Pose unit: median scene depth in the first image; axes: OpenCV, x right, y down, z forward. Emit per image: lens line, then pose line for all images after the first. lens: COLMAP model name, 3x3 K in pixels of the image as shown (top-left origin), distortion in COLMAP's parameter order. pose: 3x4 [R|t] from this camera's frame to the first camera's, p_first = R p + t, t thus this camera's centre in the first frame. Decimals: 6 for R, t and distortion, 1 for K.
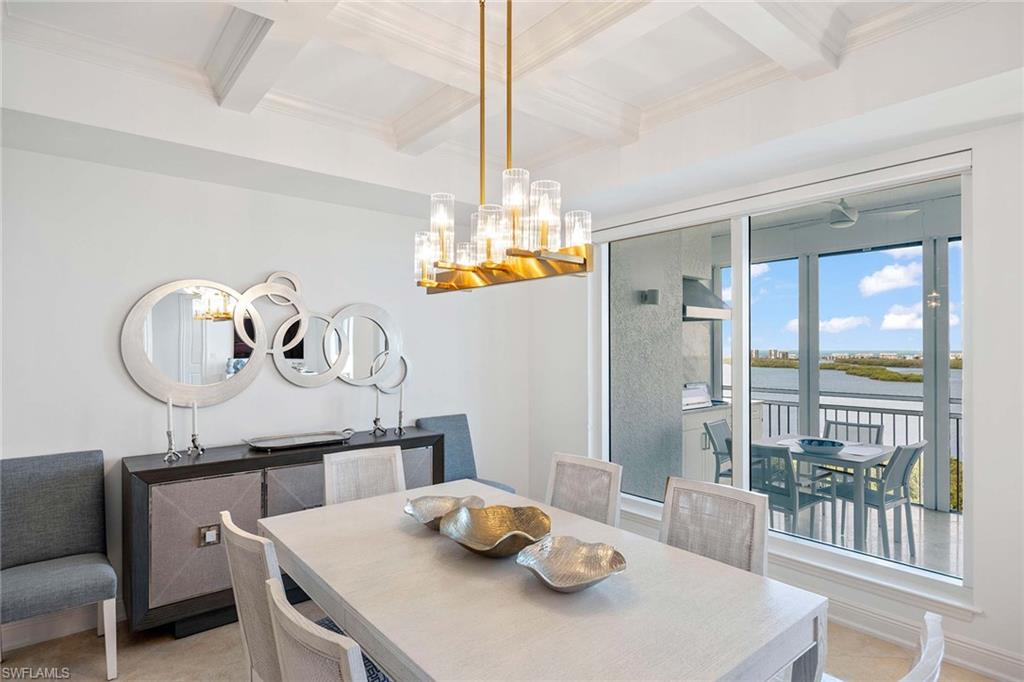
lens RADIAL K [[534.2, 0, 521.9], [0, 534.2, 346.3], [0, 0, 1]] dist [-0.002474, -0.002860]
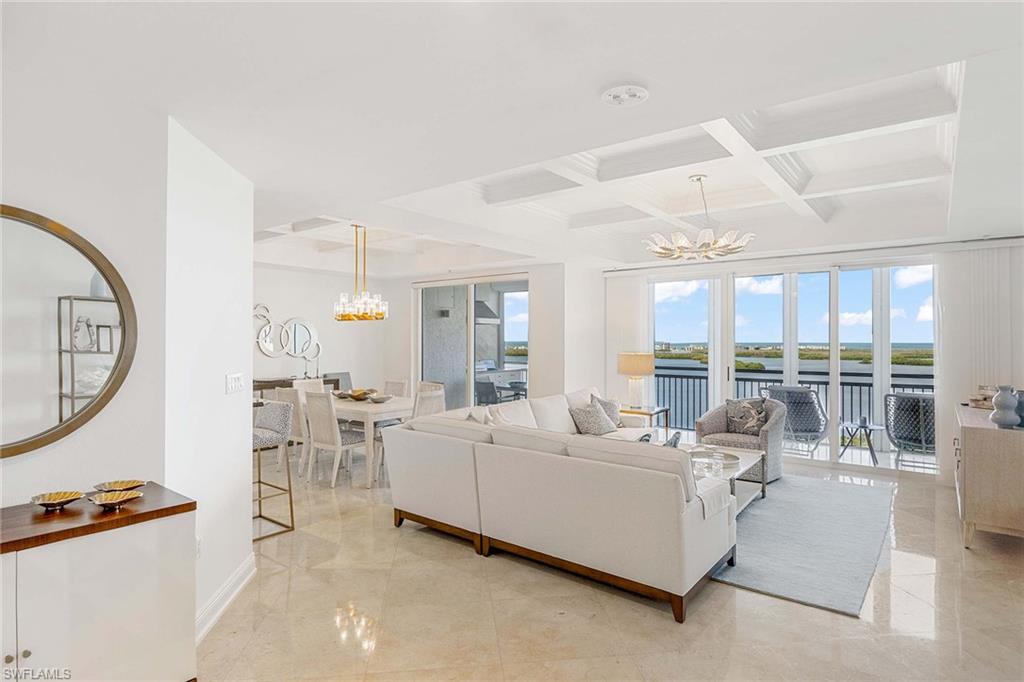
lens RADIAL K [[554.8, 0, 520.3], [0, 554.8, 344.5], [0, 0, 1]] dist [0.005738, -0.006404]
pose [[0.979344, 0.002352, 0.202187, 0.112564], [-0.005111, 0.999901, 0.013126, -0.007293], [-0.202136, -0.013888, 0.979259, -1.292177]]
